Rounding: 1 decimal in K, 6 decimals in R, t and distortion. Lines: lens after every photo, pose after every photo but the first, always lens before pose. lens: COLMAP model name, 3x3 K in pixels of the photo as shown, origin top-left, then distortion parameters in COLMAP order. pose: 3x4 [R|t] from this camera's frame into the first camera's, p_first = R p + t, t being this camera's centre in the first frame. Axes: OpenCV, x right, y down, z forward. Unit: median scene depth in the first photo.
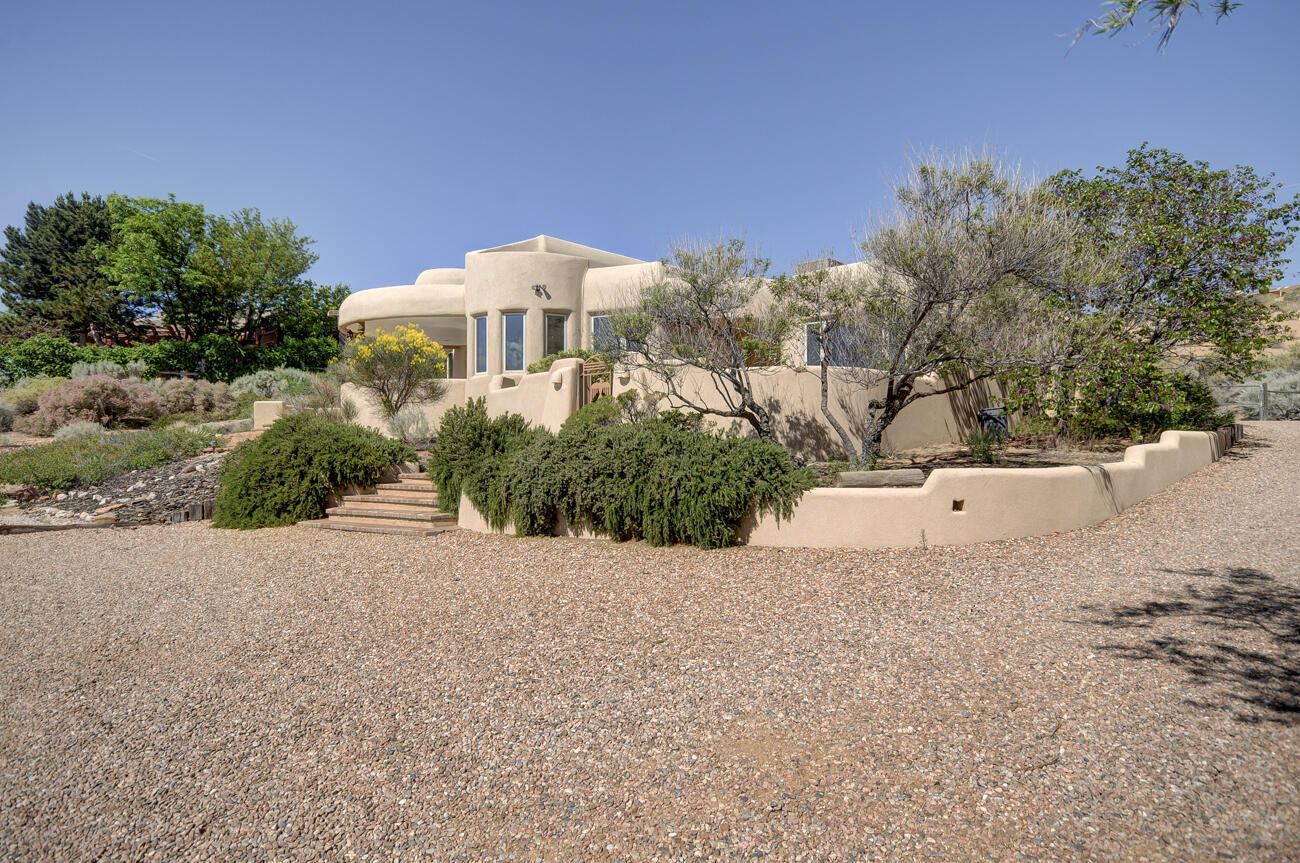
lens RADIAL K [[772.6, 0, 649.5], [0, 772.6, 426.9], [0, 0, 1]] dist [-0.002065, -0.000458]
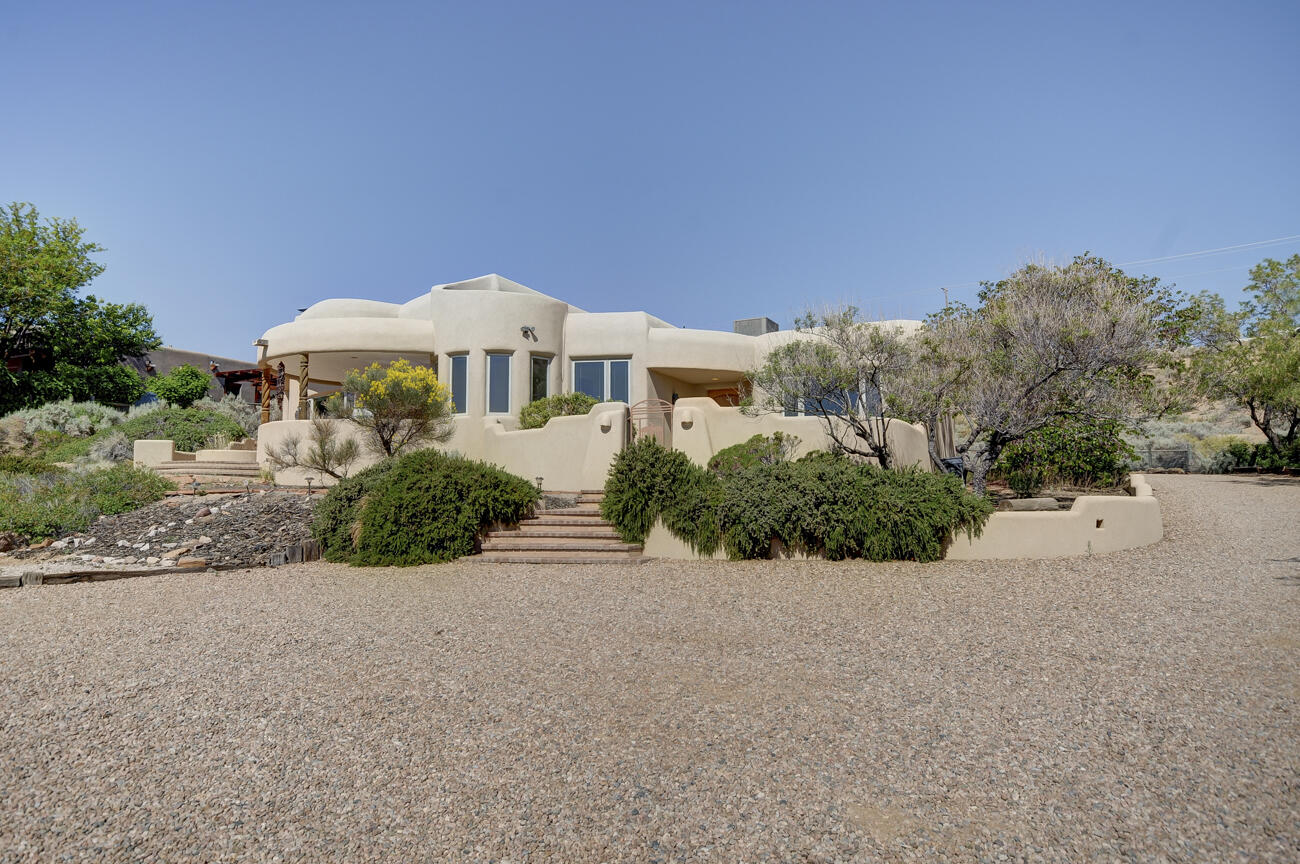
lens RADIAL K [[848.8, 0, 663.5], [0, 848.8, 421.6], [0, 0, 1]] dist [0.007370, 0.005451]
pose [[0.955397, 0.027595, 0.294032, -0.398556], [-0.005865, 0.997201, -0.074532, 0.021402], [-0.295266, 0.069483, 0.952885, -0.096609]]
